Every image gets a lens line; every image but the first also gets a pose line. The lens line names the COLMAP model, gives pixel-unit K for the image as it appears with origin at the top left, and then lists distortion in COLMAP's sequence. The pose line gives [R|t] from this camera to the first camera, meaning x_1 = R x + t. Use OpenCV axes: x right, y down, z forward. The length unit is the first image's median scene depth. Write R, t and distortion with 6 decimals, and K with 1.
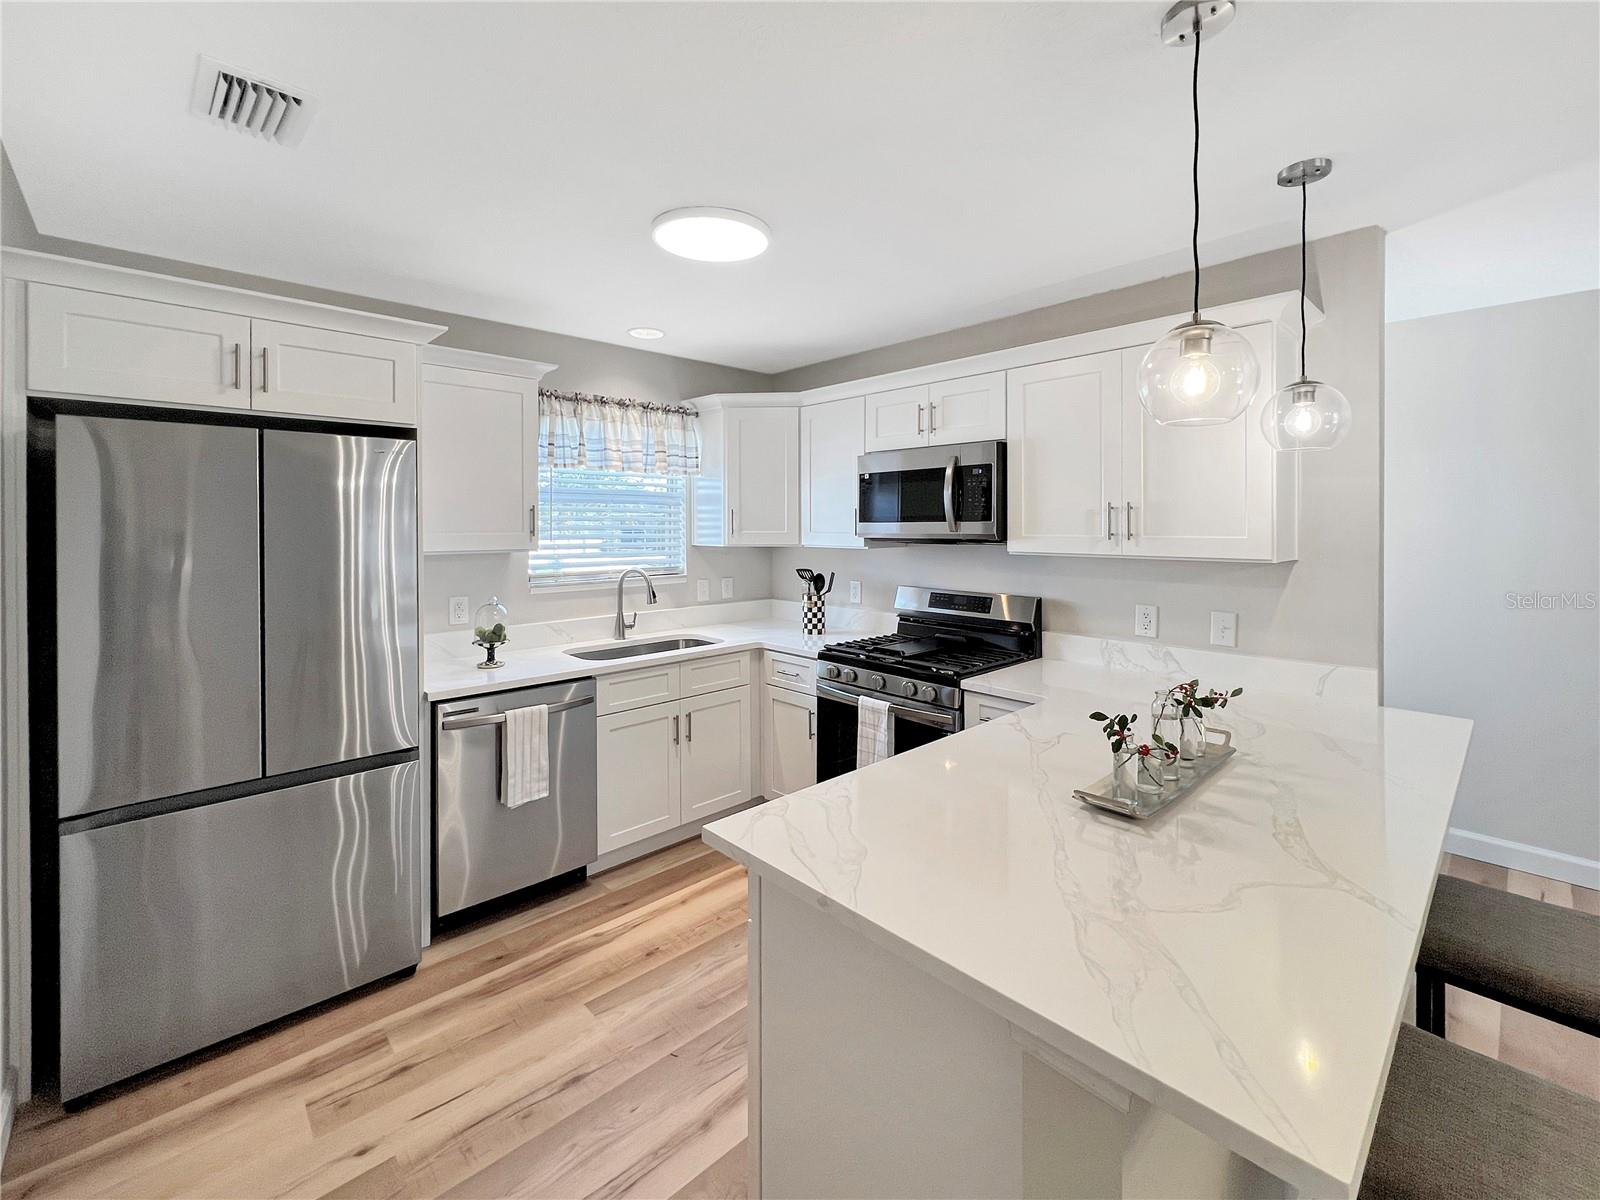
lens RADIAL K [[681.2, 0, 795.4], [0, 681.2, 527.9], [0, 0, 1]] dist [0.002158, 0.000826]
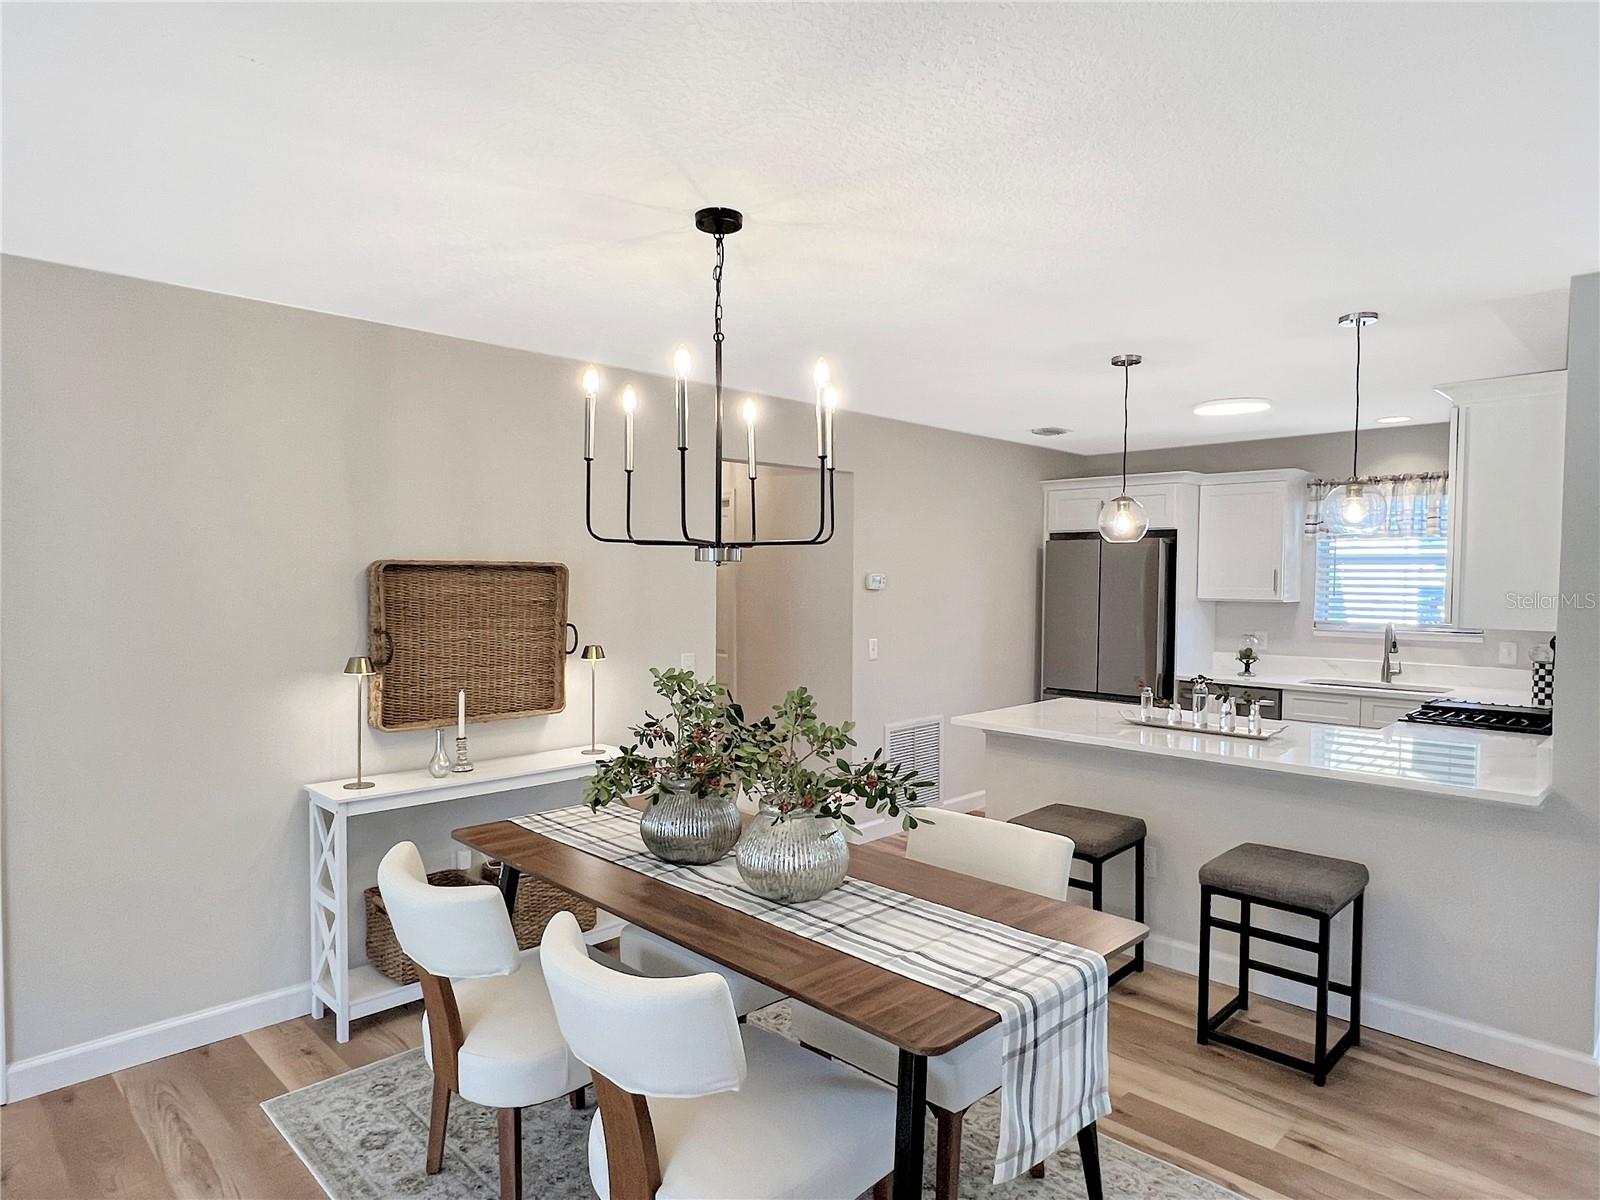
lens RADIAL K [[952.6, 0, 797.7], [0, 952.6, 610.9], [0, 0, 1]] dist [-0.000525, 0.000420]
pose [[0.029314, 0.043566, -0.998620, 1.536000], [-0.010338, 0.999010, 0.043279, -0.021825], [0.999517, 0.009055, 0.029735, -0.065907]]
